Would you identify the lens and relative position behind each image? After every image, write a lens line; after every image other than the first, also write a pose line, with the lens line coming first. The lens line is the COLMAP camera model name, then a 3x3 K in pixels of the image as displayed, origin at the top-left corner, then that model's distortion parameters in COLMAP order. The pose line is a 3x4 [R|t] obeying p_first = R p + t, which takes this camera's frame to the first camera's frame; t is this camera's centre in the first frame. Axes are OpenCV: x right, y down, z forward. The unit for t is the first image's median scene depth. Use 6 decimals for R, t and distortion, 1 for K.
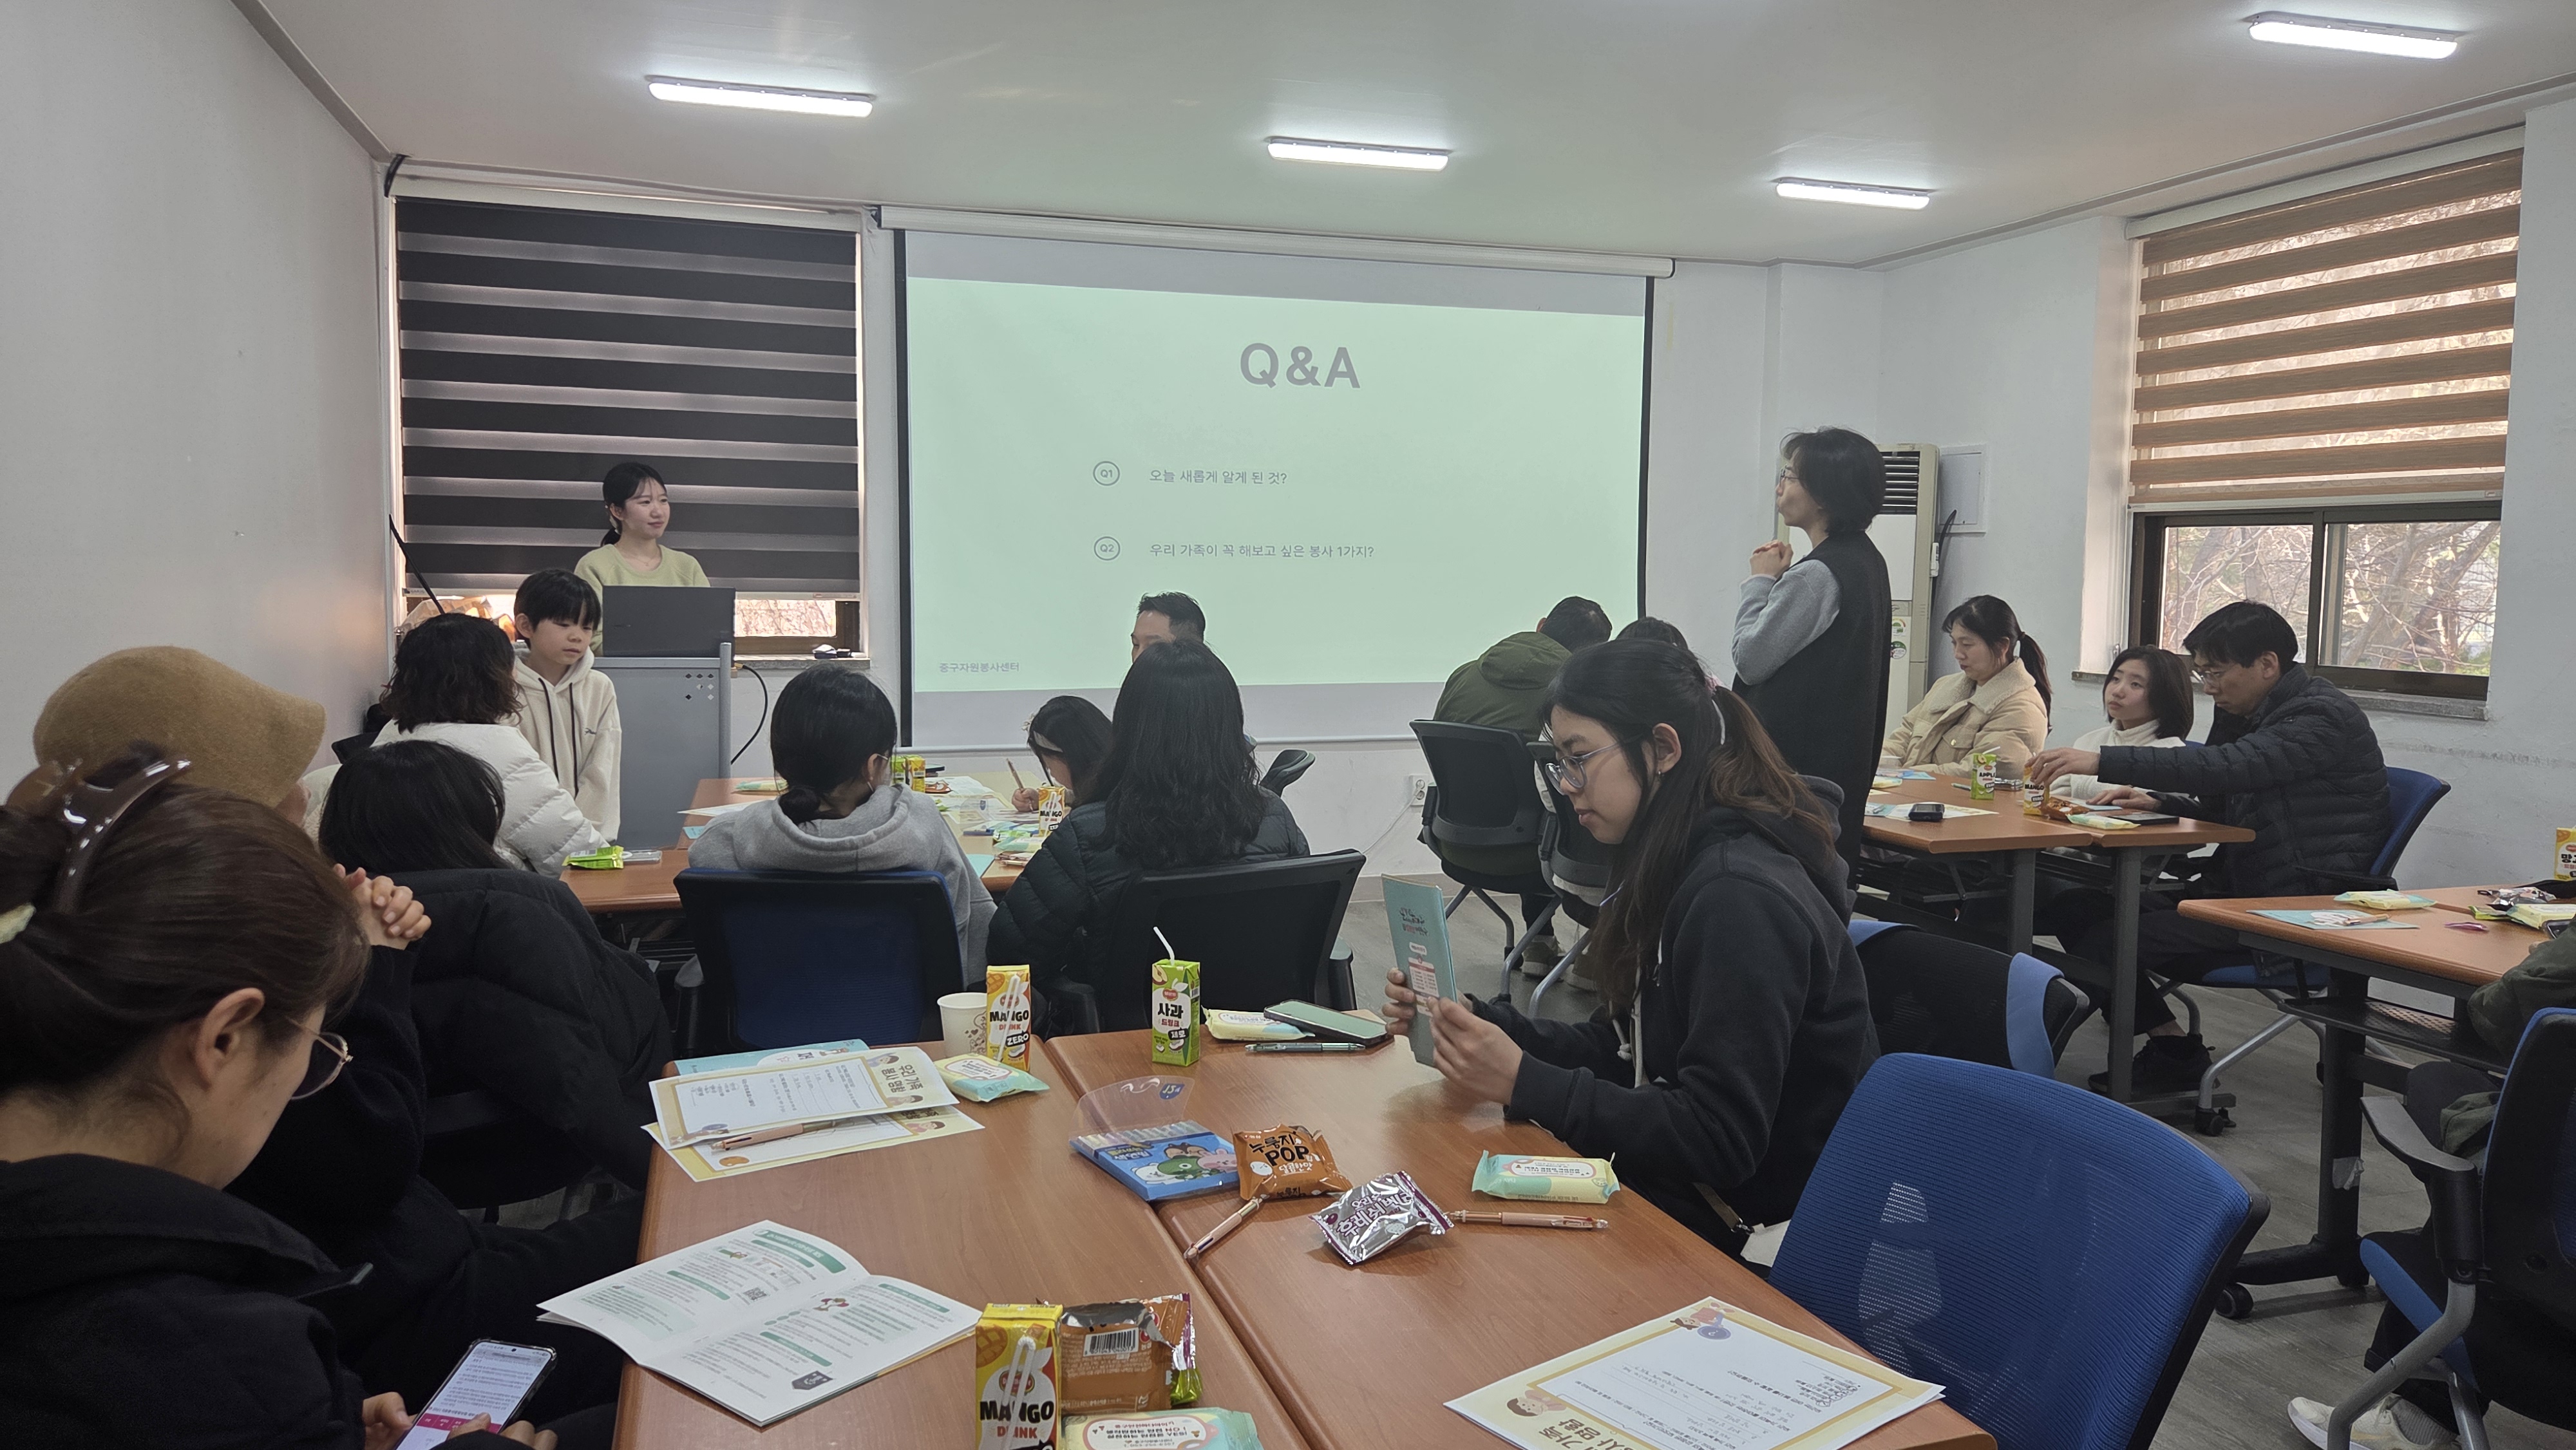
lens RADIAL K [[1728.8, 0, 1282.6], [0, 1728.8, 712.5], [0, 0, 1]] dist [0.051005, -0.015724]
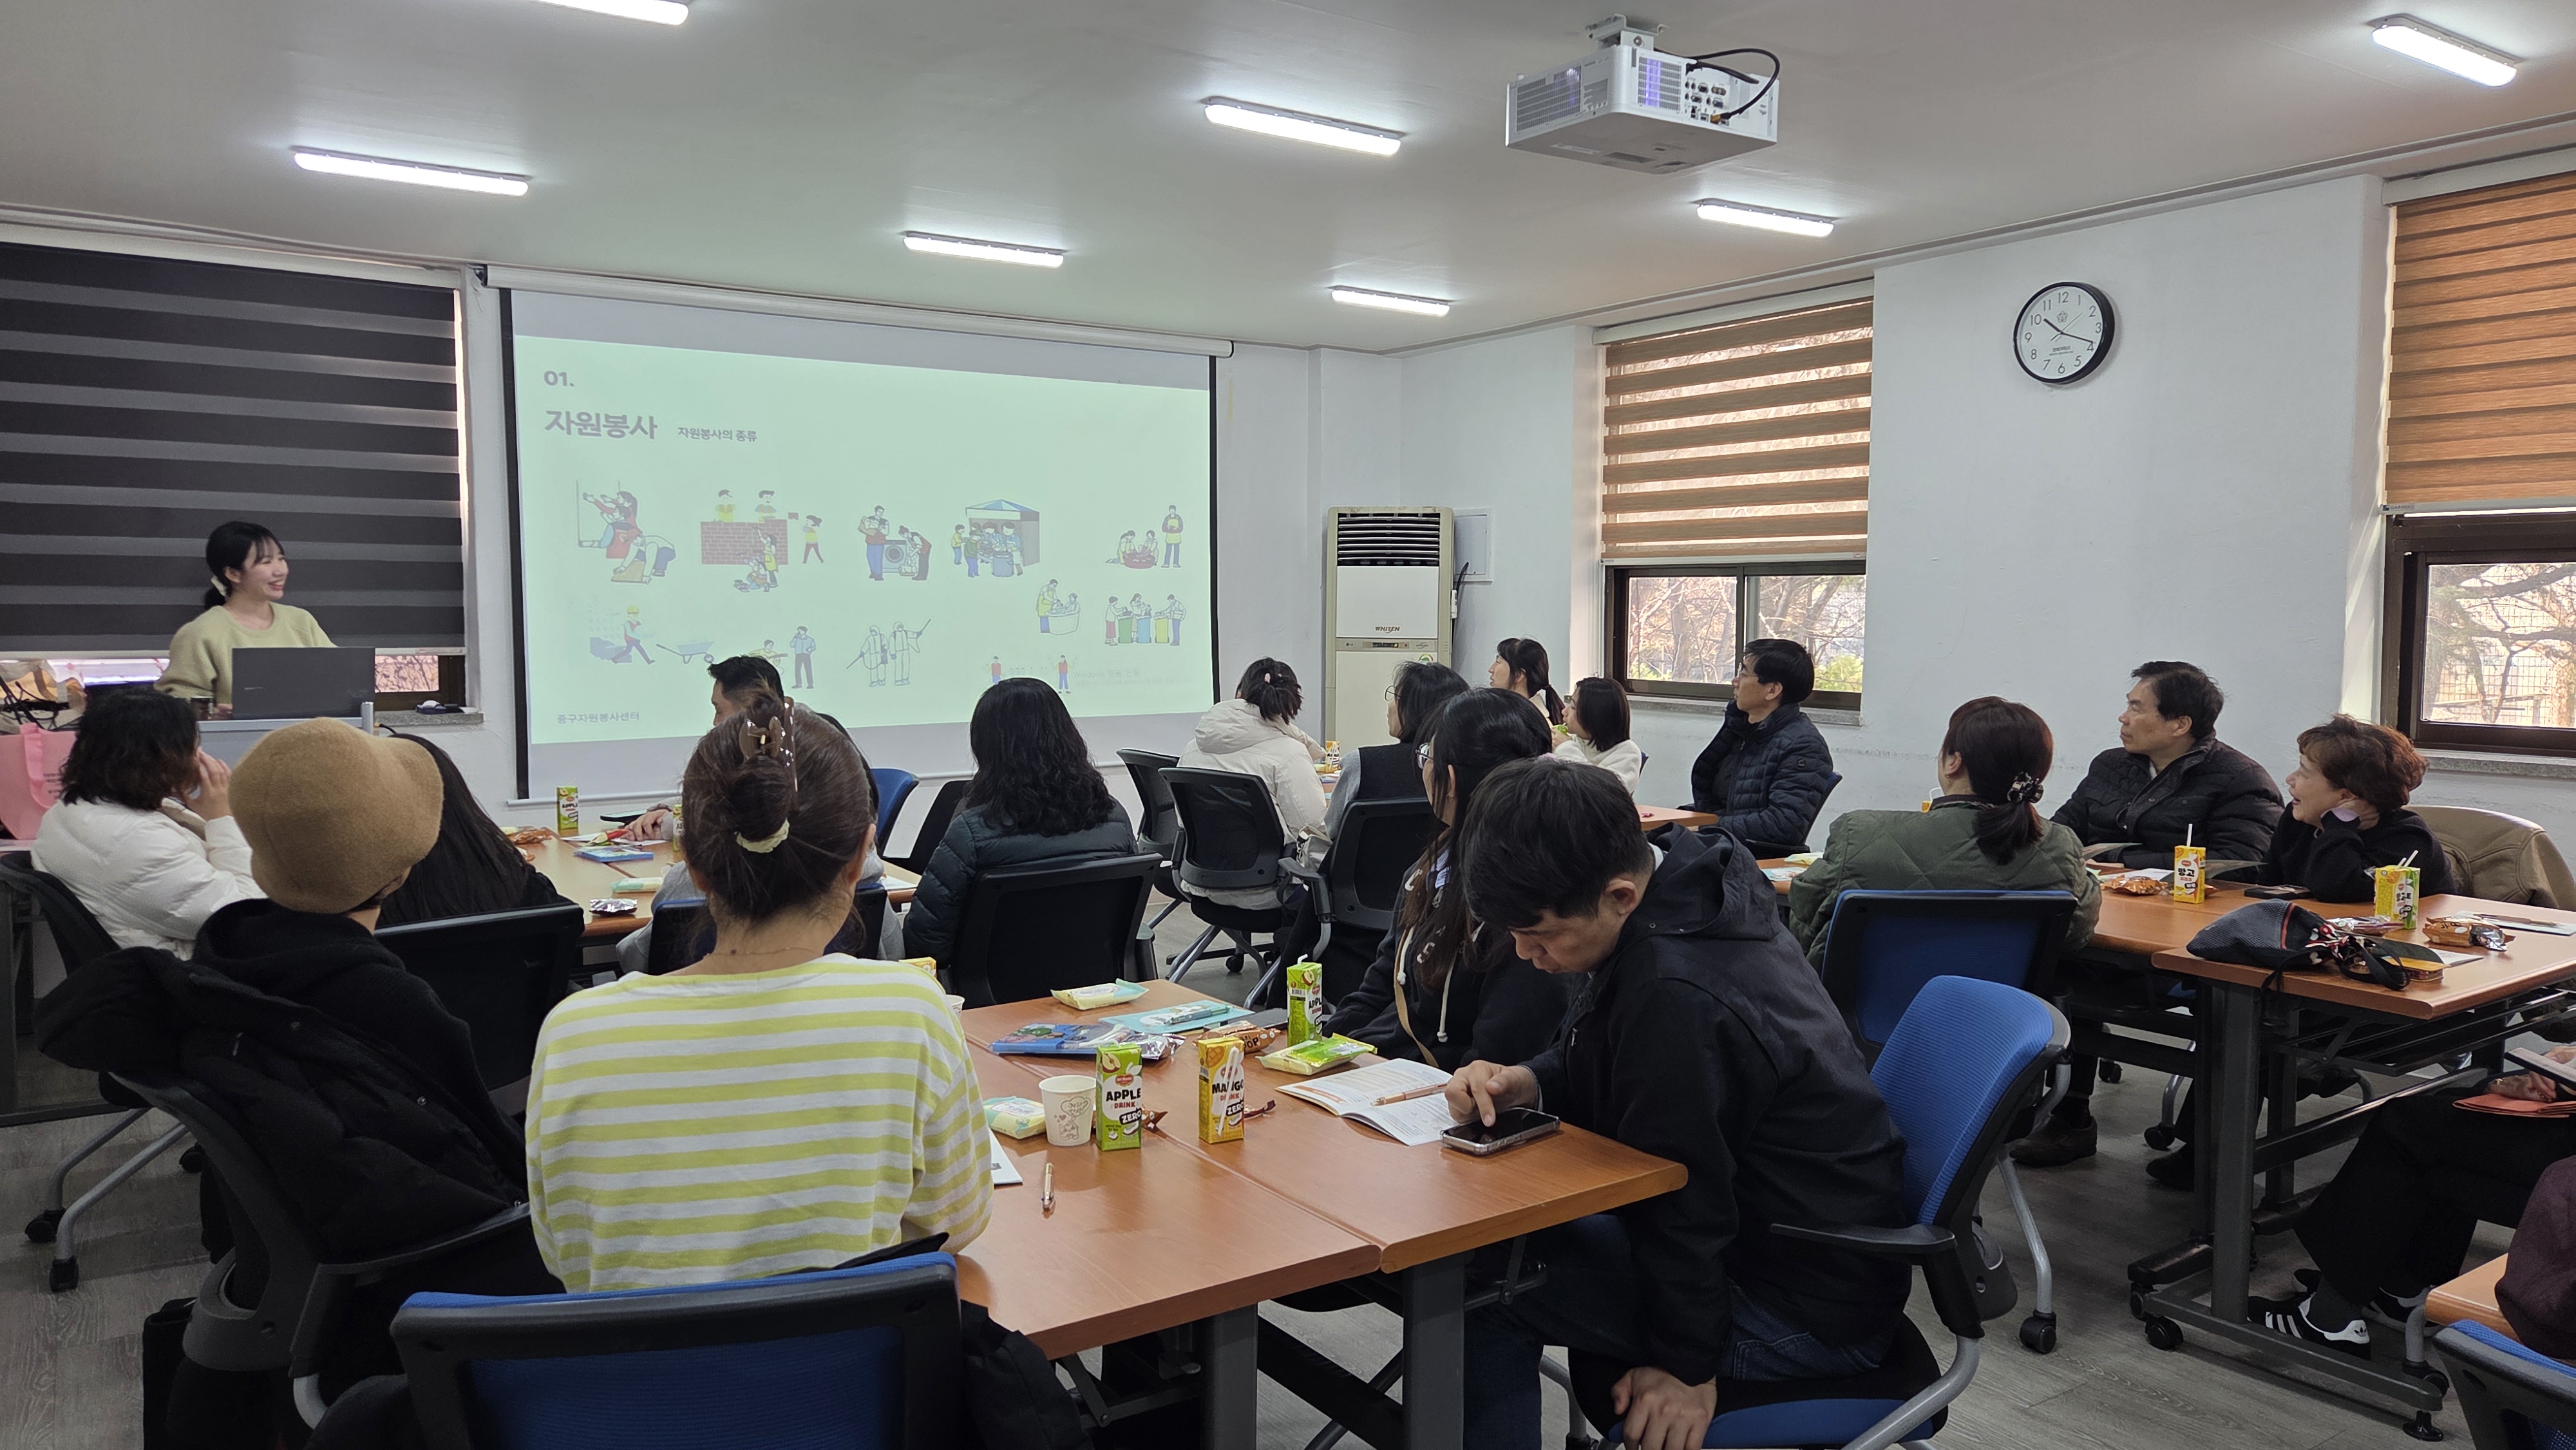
lens RADIAL K [[1728.8, 0, 1282.5], [0, 1728.8, 722.7], [0, 0, 1]] dist [0.051005, -0.015724]
pose [[0.956422, -0.030032, 0.290440, -0.091191], [0.033714, 0.999402, -0.007680, -0.001785], [-0.290036, 0.017137, 0.956862, -0.103100]]
